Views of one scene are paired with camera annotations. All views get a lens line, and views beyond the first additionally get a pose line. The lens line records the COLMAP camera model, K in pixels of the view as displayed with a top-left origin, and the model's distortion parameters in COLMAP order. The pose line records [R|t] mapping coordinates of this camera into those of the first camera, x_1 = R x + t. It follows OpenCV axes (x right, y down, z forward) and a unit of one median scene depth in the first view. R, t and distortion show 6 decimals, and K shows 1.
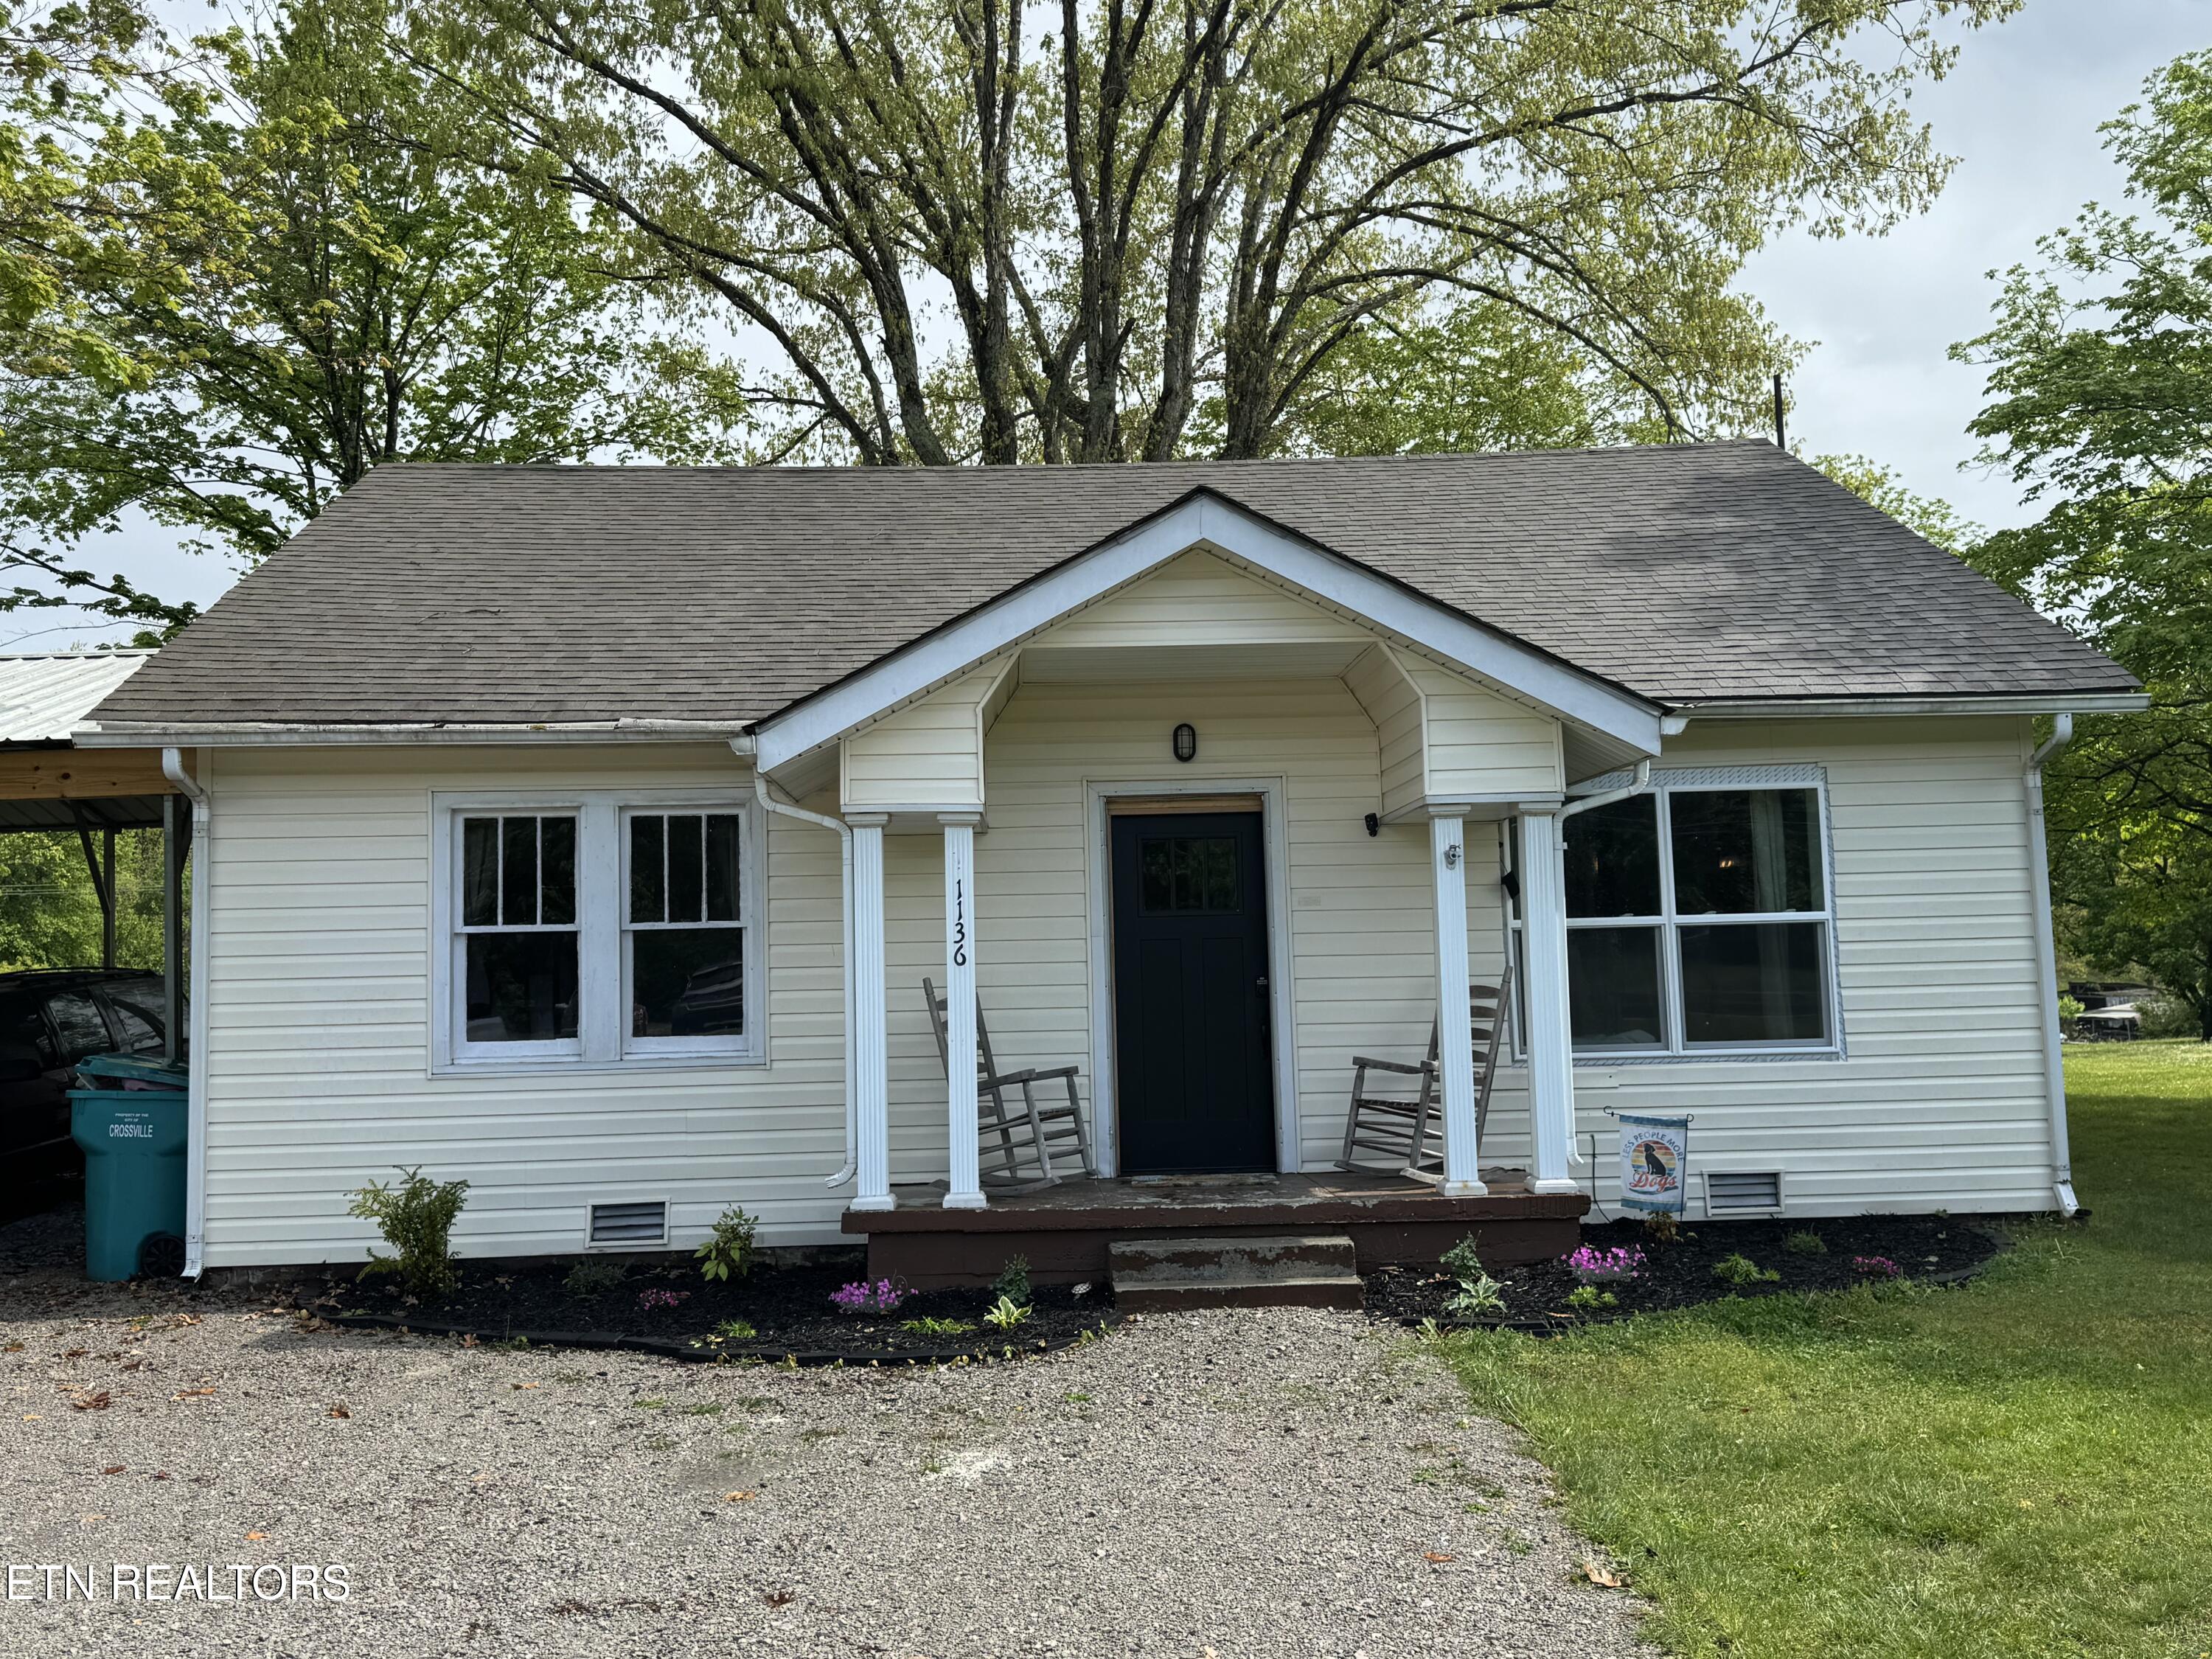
lens RADIAL K [[2026.2, 0, 1106.0], [0, 2026.2, 829.5], [0, 0, 1]] dist [0.175951, -0.364320]
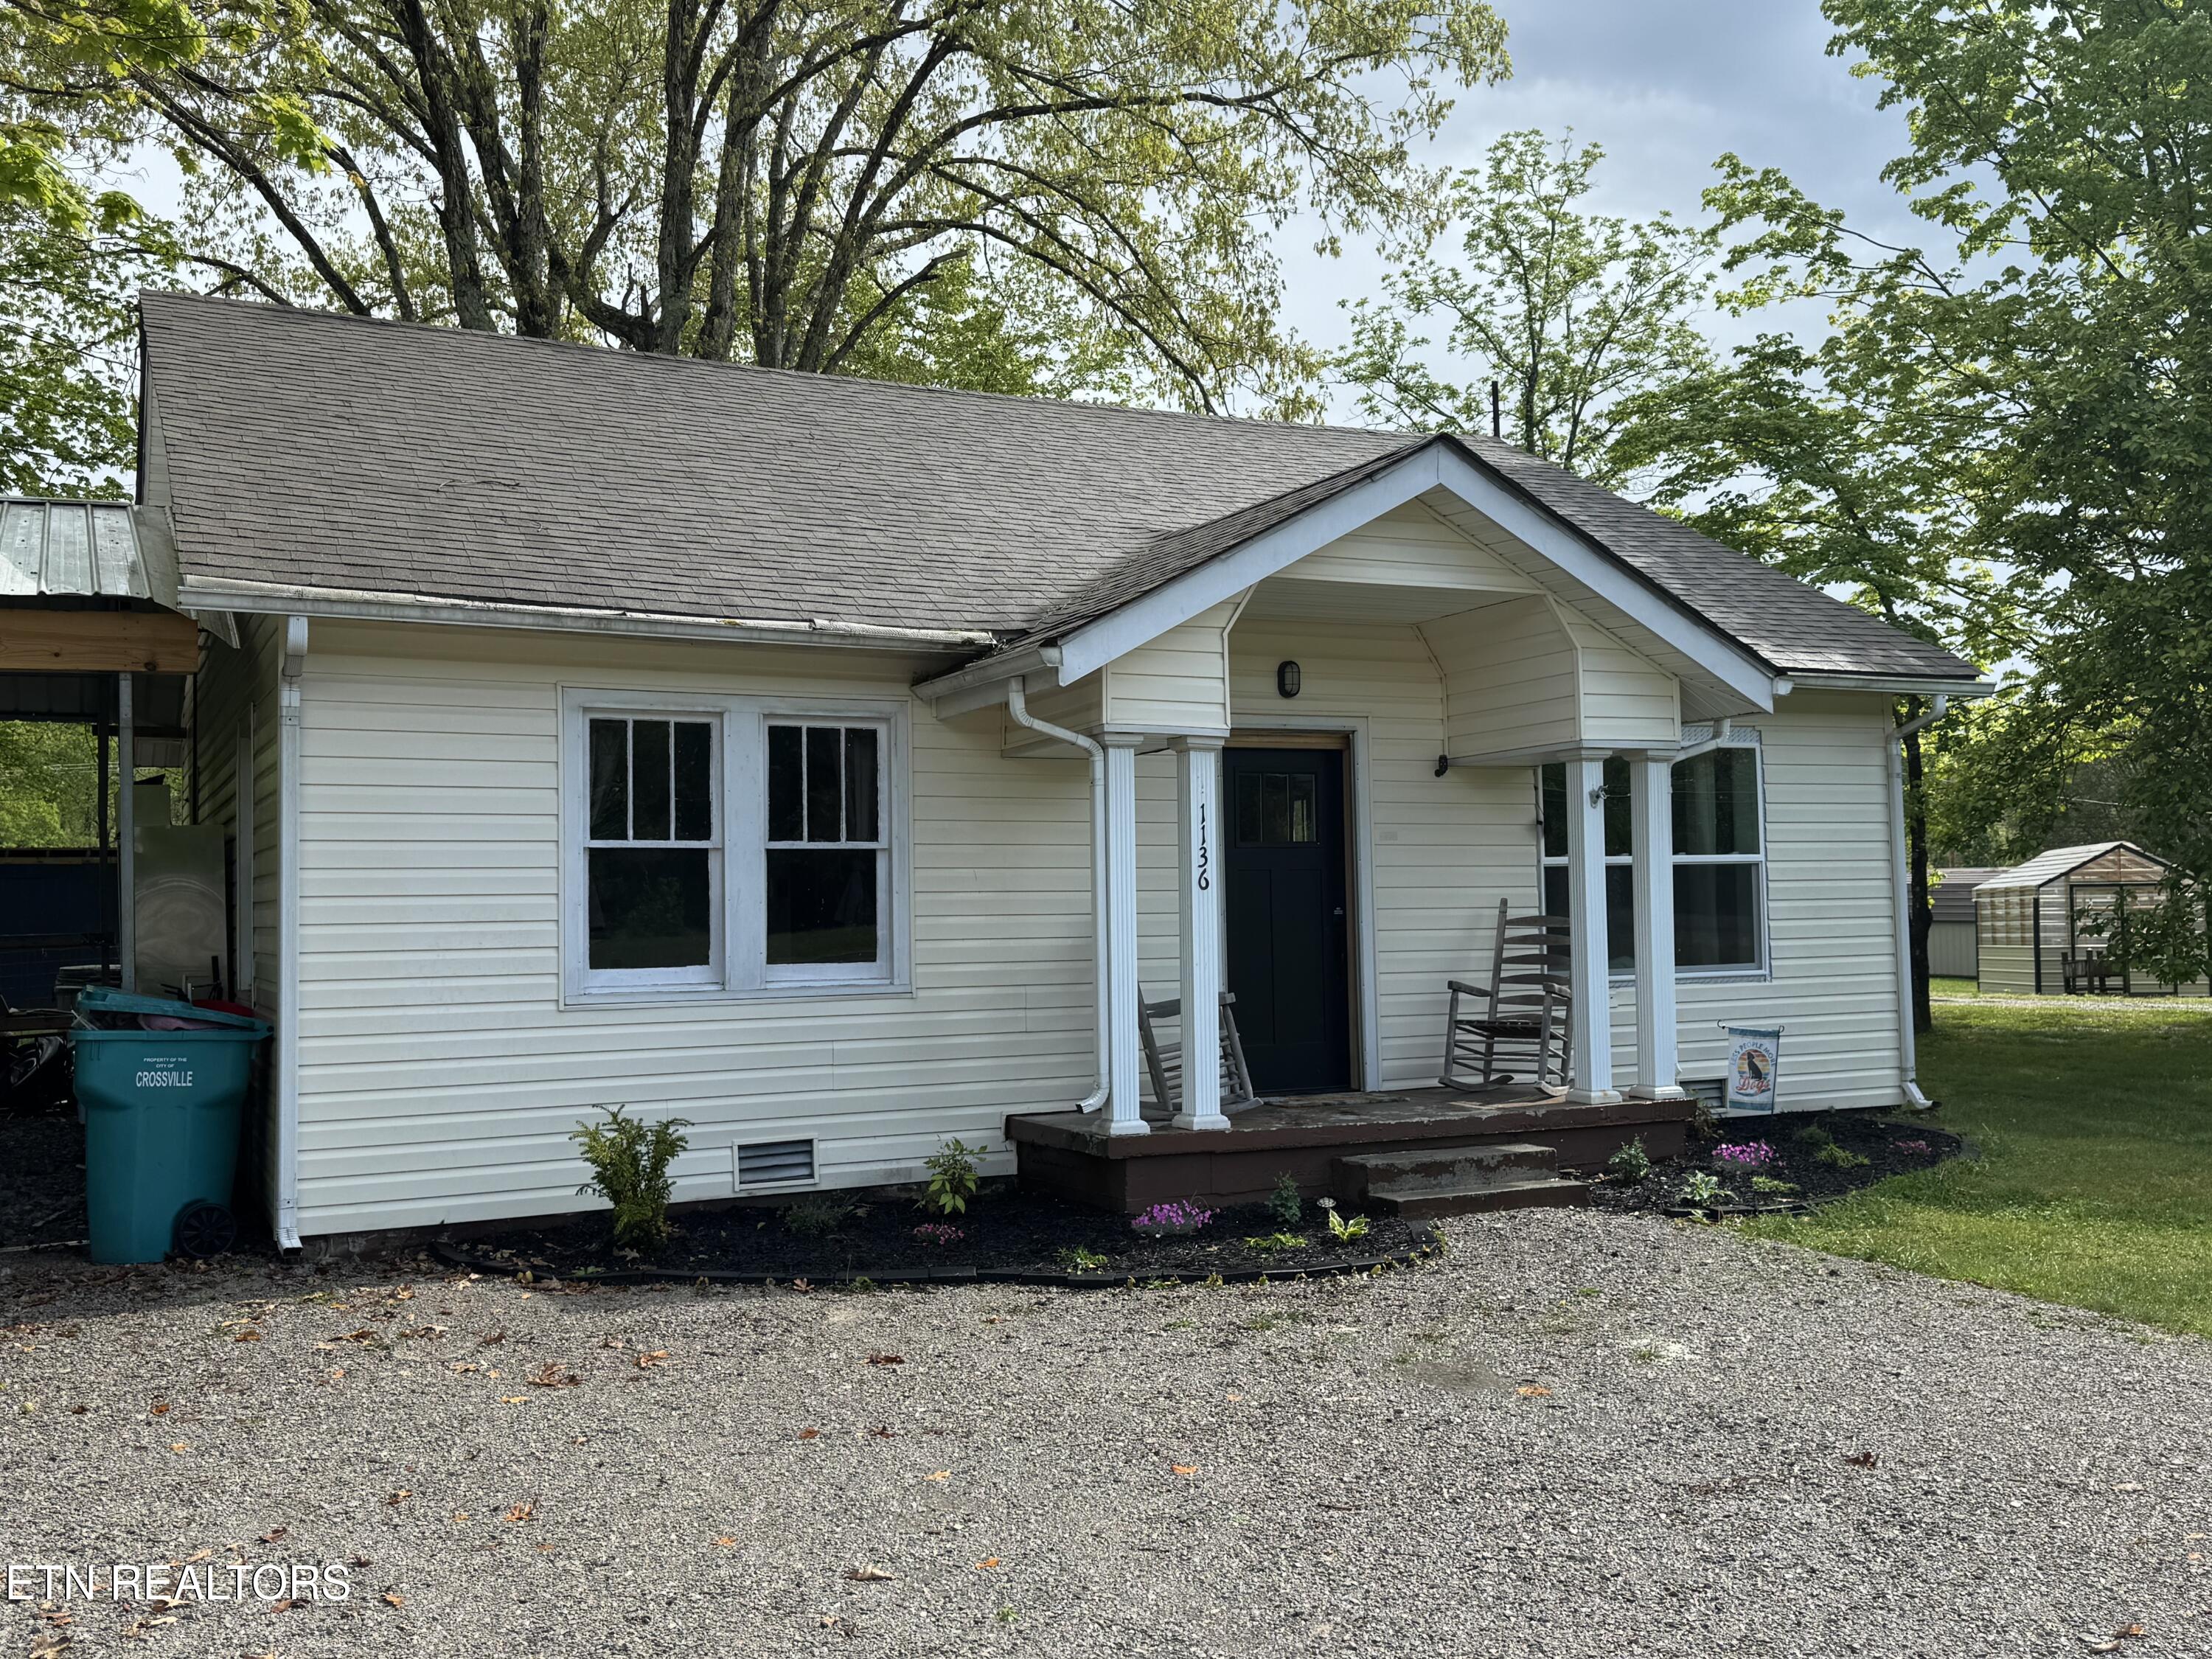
lens RADIAL K [[2026.2, 0, 1106.0], [0, 2026.2, 829.5], [0, 0, 1]] dist [0.175951, -0.364320]
pose [[0.908056, 0.025395, 0.418077, -0.480756], [-0.034233, 0.999321, 0.013652, 0.022811], [-0.417447, -0.026709, 0.908309, 0.100374]]
